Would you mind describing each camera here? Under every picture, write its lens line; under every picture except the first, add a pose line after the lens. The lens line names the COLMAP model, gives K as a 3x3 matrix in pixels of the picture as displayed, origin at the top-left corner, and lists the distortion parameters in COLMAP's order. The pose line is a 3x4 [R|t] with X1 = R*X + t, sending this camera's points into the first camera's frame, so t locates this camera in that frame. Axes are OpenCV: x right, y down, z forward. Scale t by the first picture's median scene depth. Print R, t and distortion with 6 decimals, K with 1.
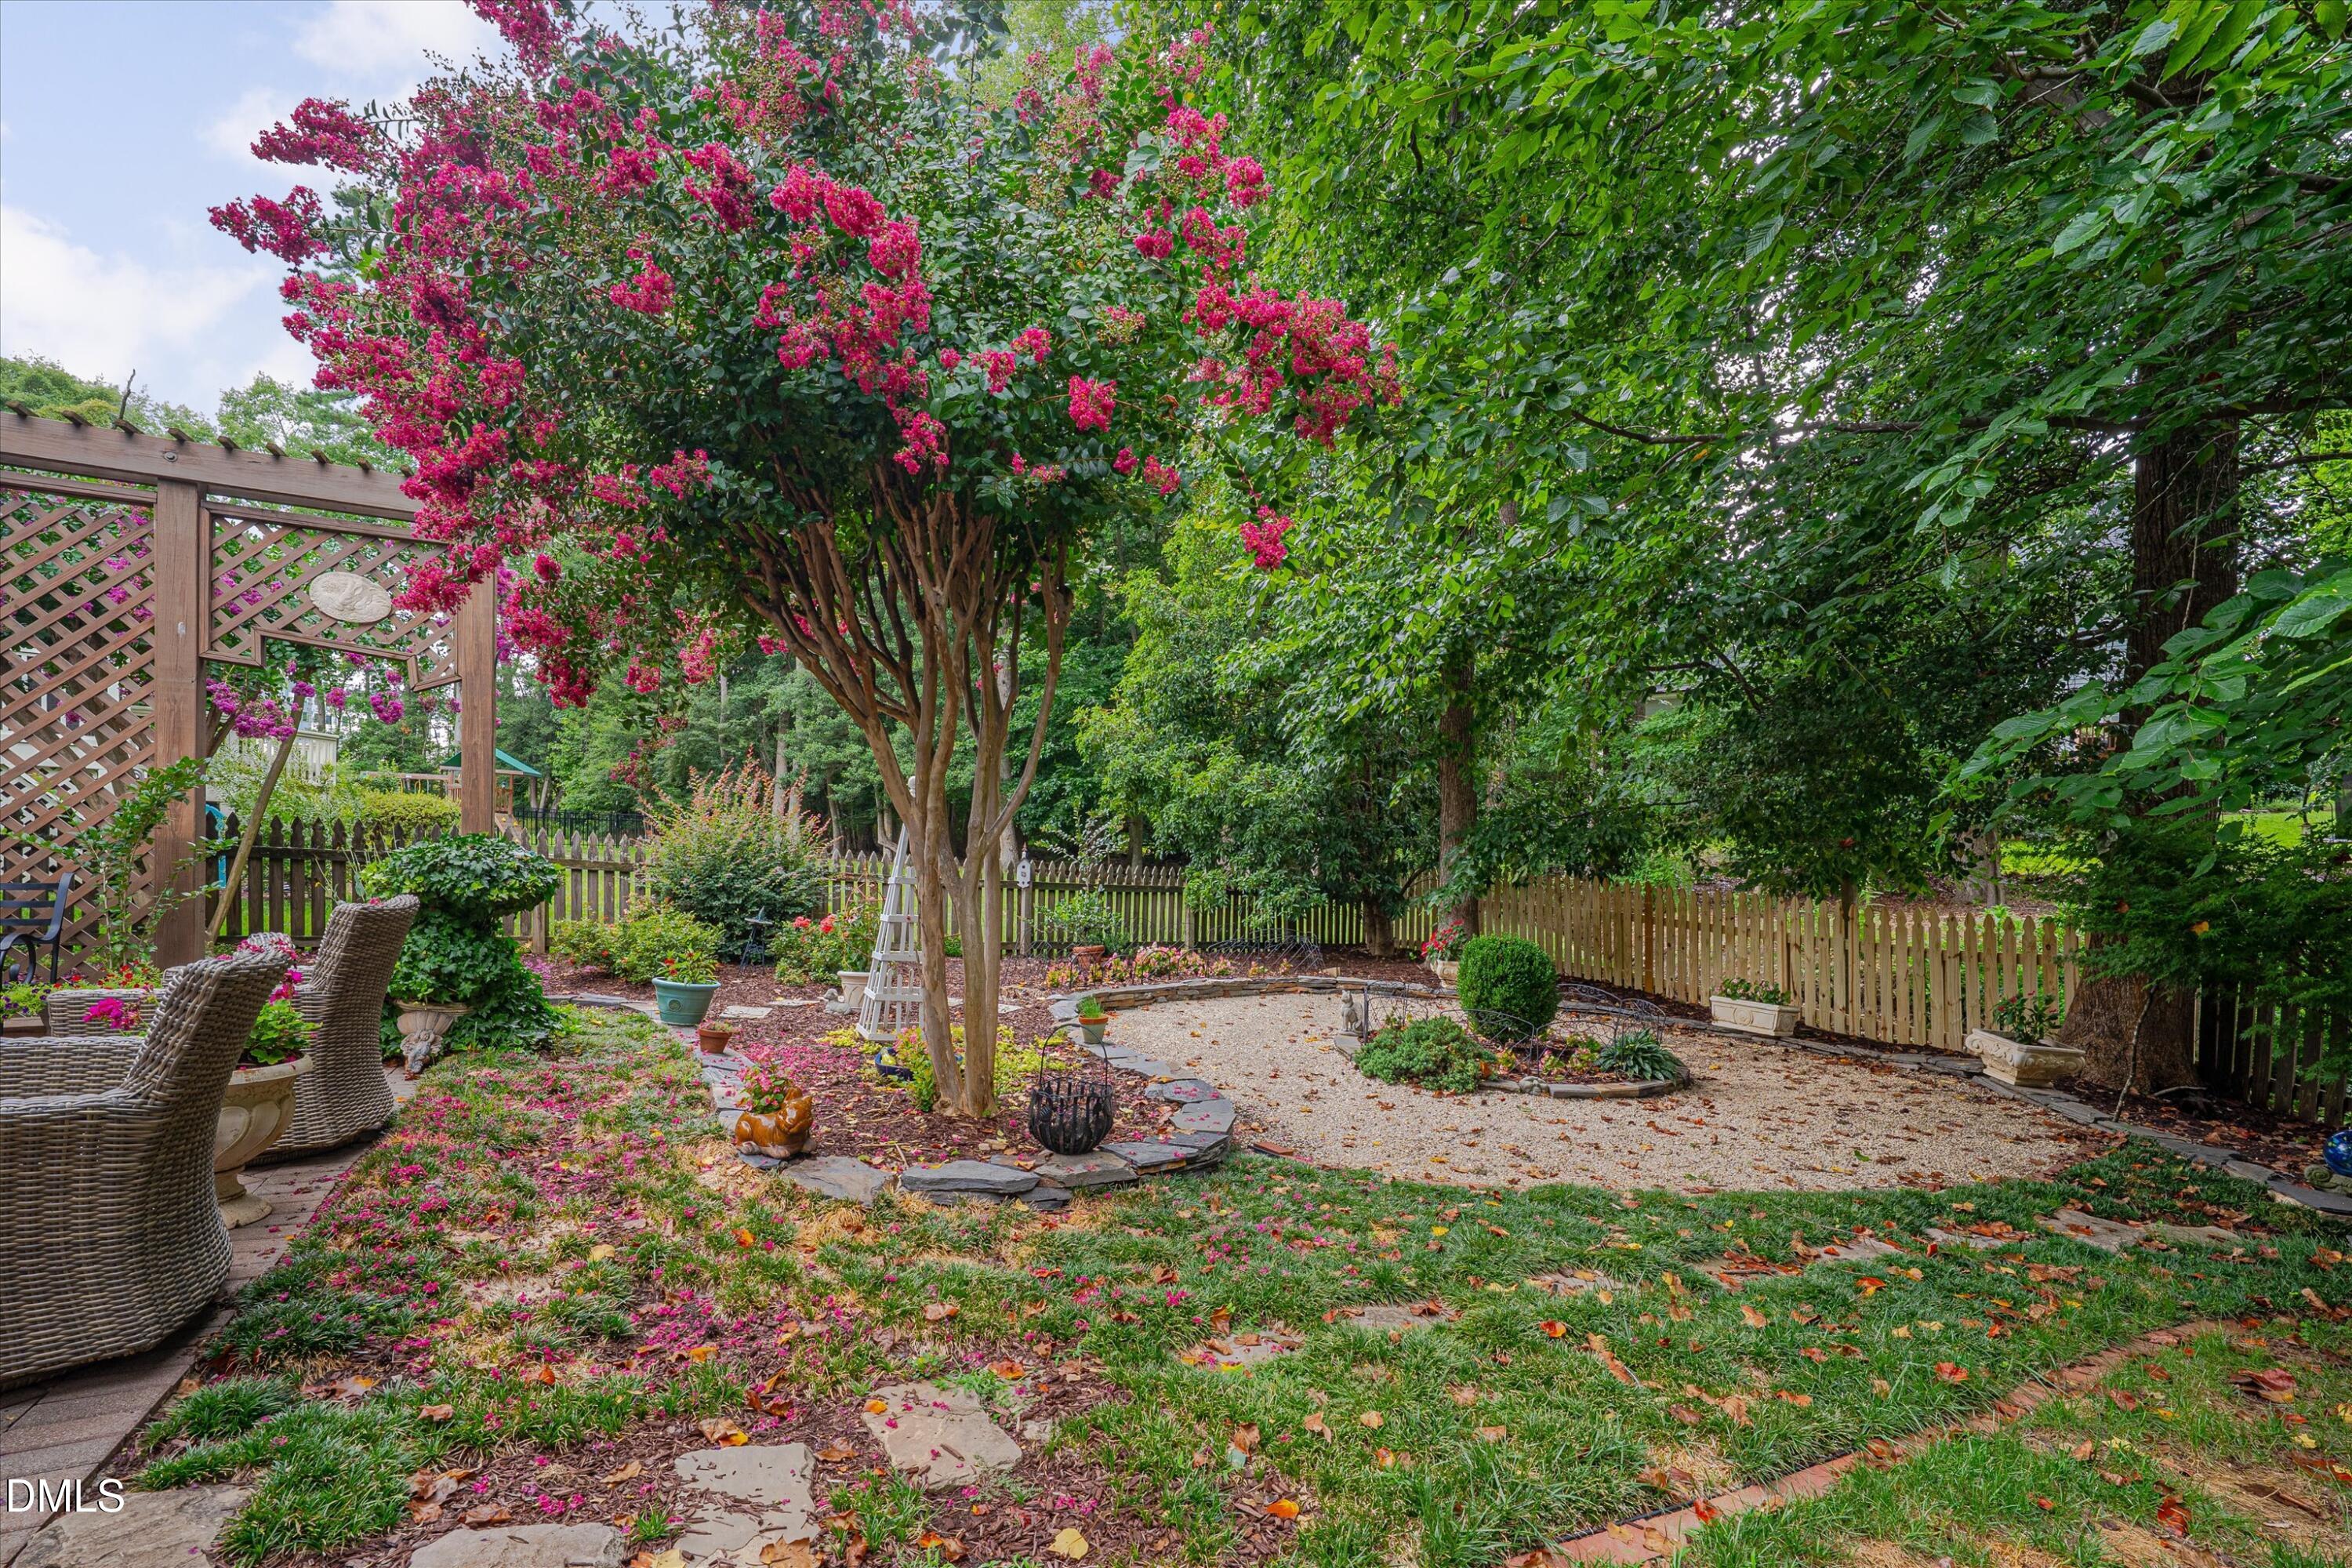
lens RADIAL K [[971.1, 0, 1127.5], [0, 971.1, 848.6], [0, 0, 1]] dist [-0.006491, 0.000368]
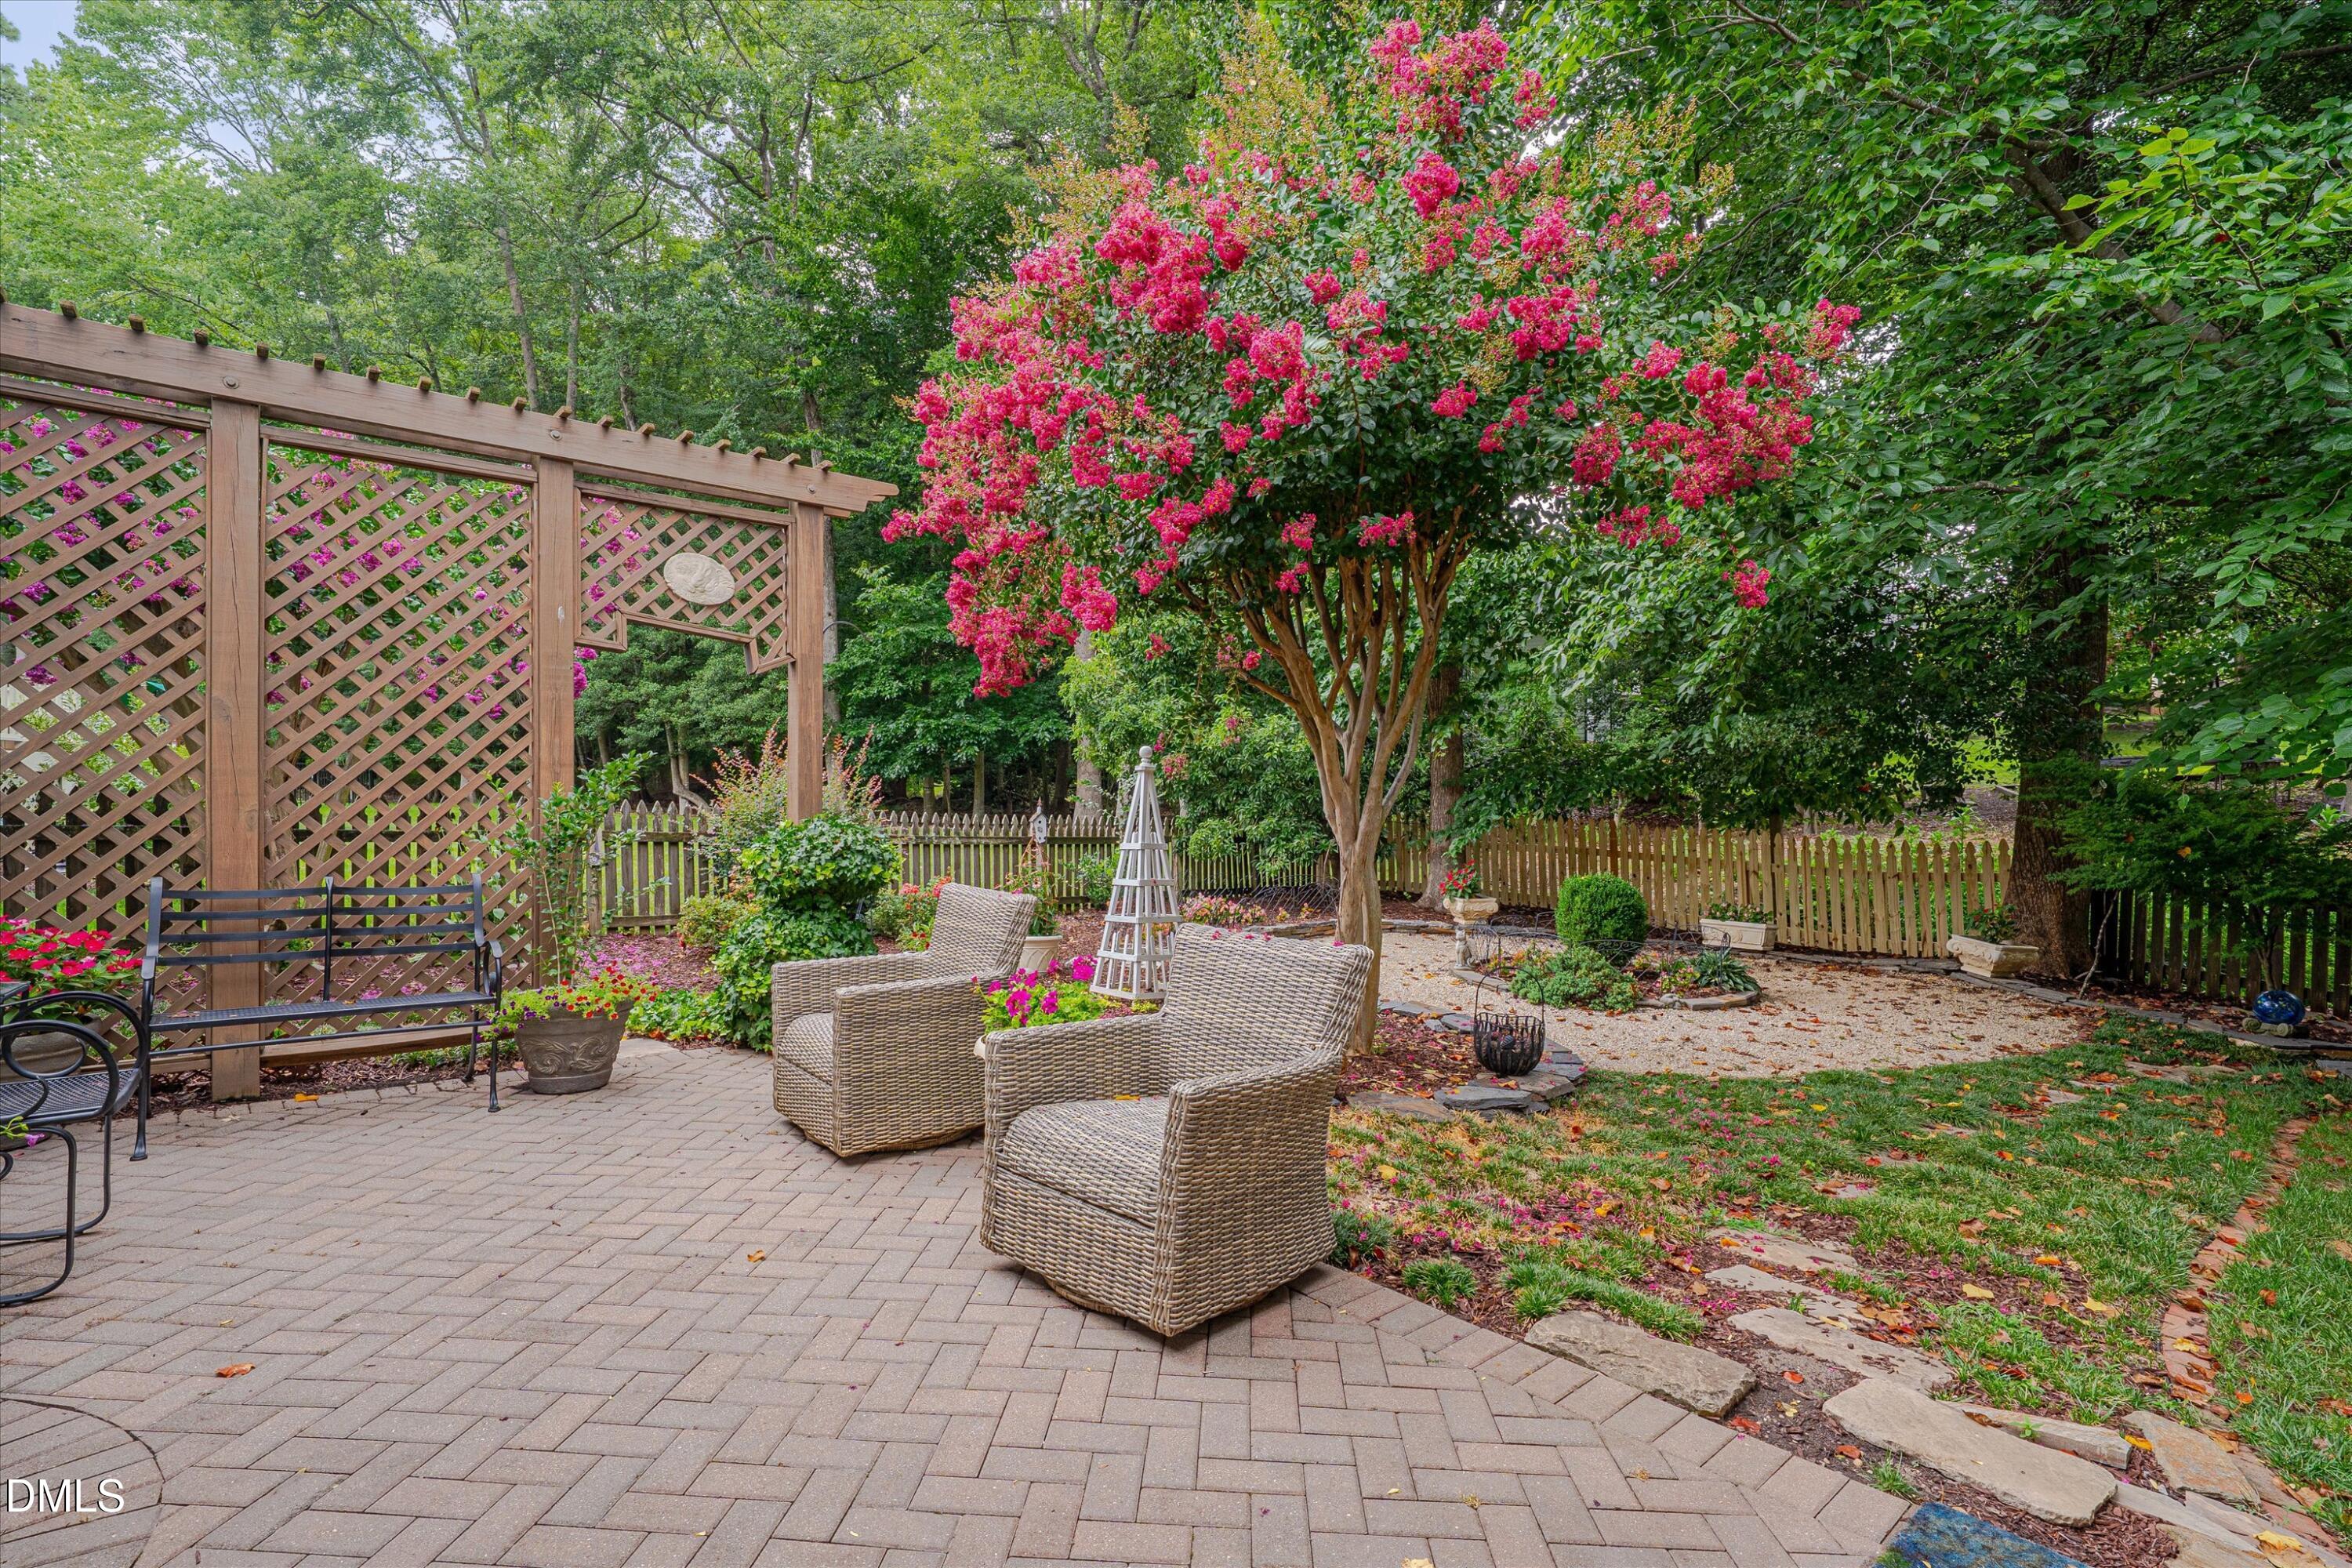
lens RADIAL K [[1021.4, 0, 1176.0], [0, 1021.4, 784.0], [0, 0, 1]] dist [-0.001769, 0.000144]
pose [[0.976625, -0.021549, 0.213868, -0.368355], [0.022812, 0.999734, -0.003437, -0.025248], [-0.213737, 0.008235, 0.976857, -0.071792]]
